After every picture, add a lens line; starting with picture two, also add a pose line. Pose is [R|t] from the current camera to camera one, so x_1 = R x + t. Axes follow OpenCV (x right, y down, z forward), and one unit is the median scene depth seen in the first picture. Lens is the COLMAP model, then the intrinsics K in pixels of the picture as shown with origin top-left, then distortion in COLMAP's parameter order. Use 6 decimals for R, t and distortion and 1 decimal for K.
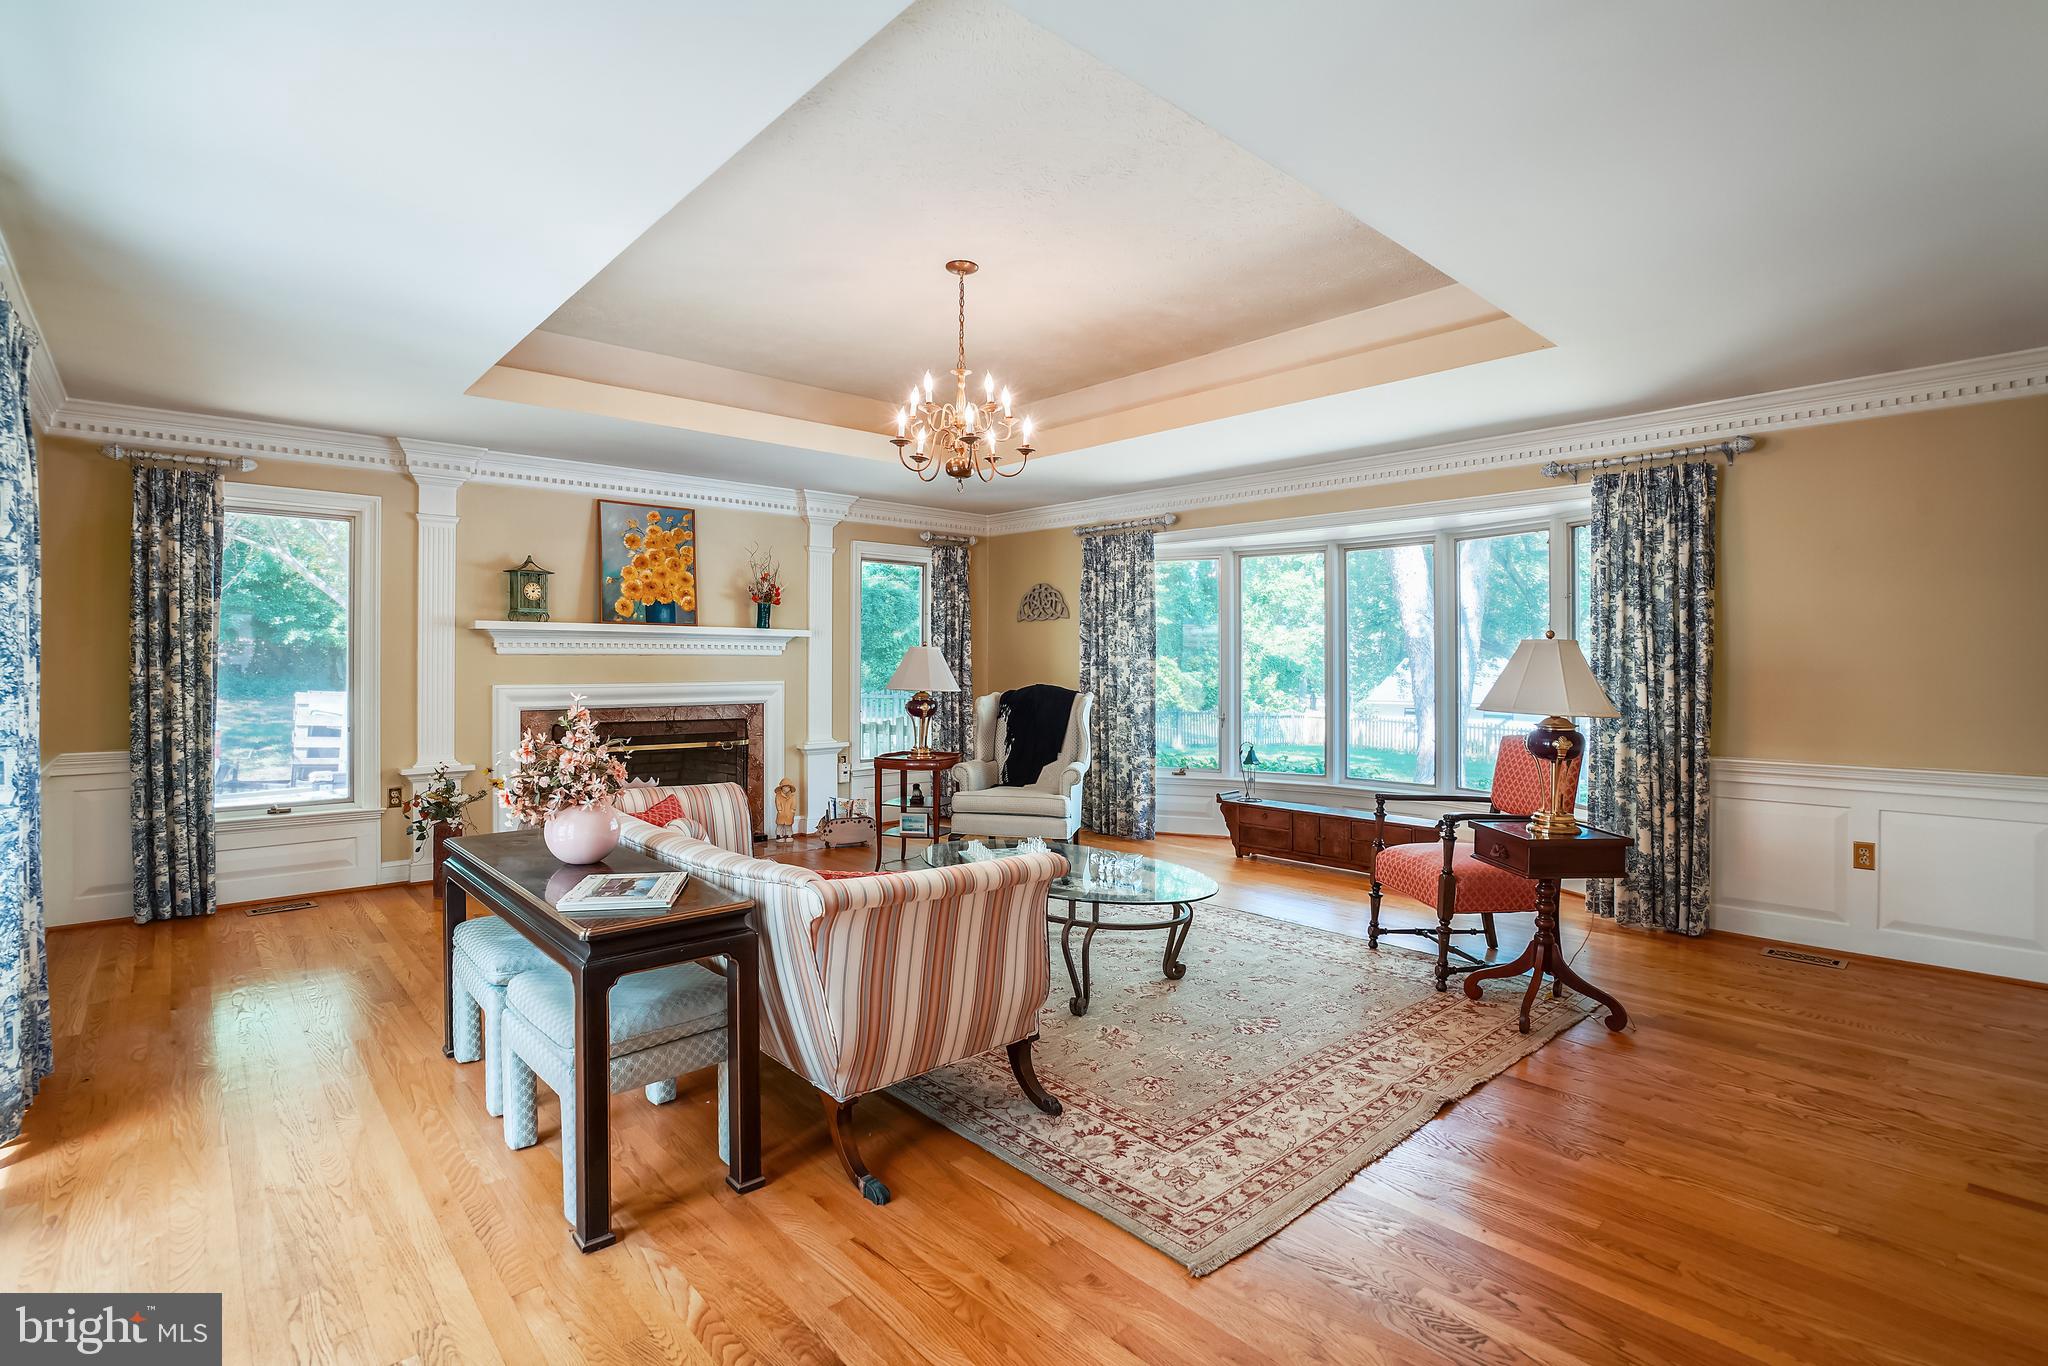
lens RADIAL K [[939.4, 0, 1006.5], [0, 939.4, 673.4], [0, 0, 1]] dist [-0.034140, -0.000038]
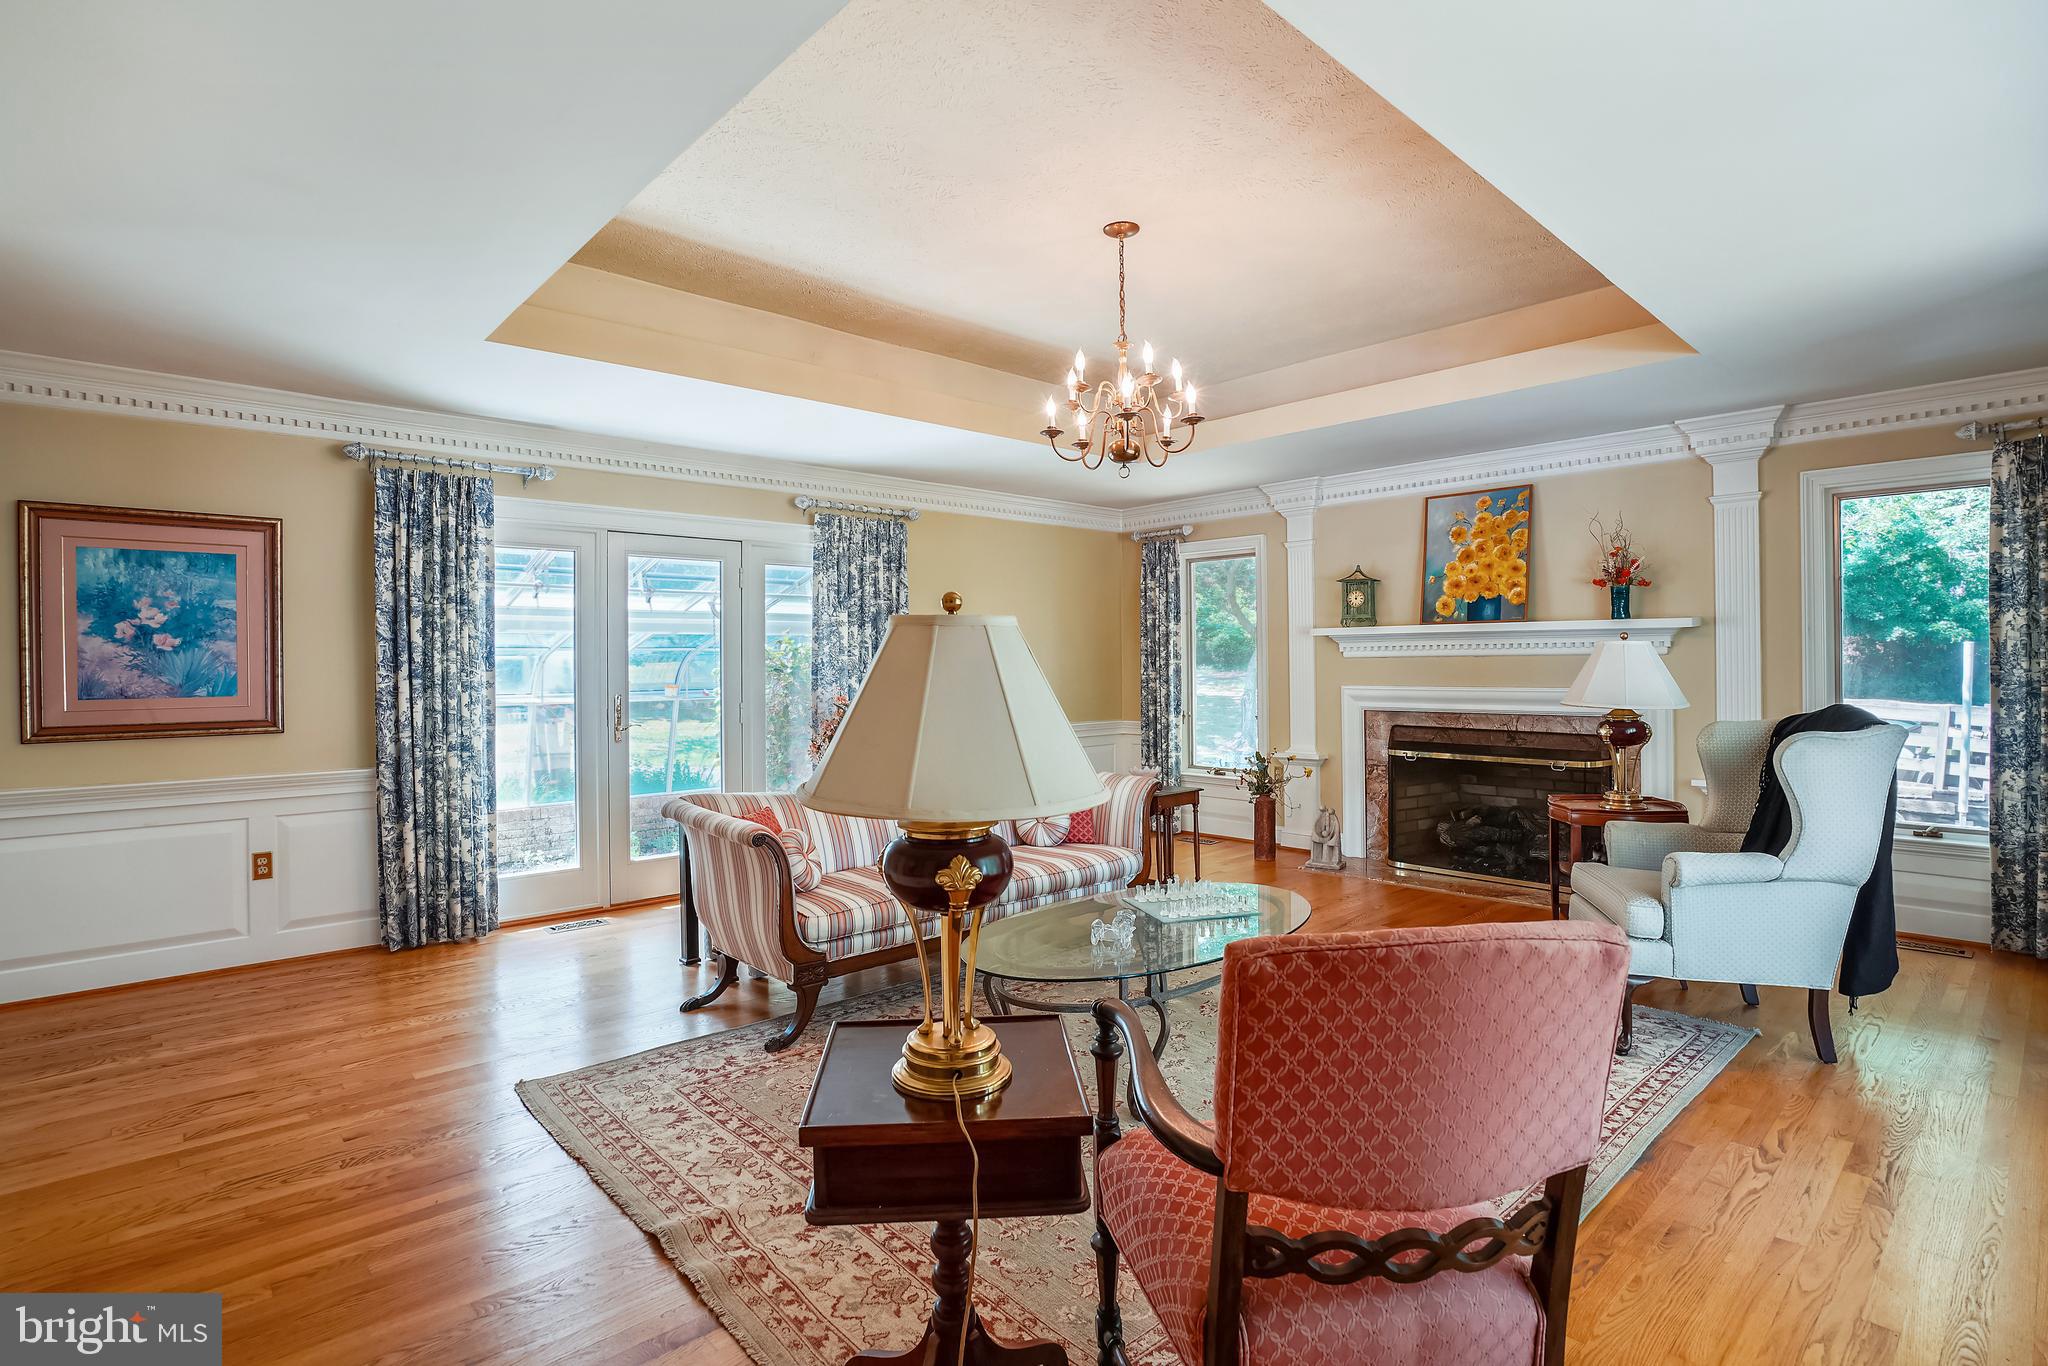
lens RADIAL K [[939.4, 0, 1008.6], [0, 939.4, 676.3], [0, 0, 1]] dist [-0.034140, -0.000038]
pose [[0.048694, 0.009283, -0.998771, 0.520674], [-0.005019, 0.999946, 0.009049, -0.006411], [0.998801, 0.004572, 0.048738, 0.519337]]
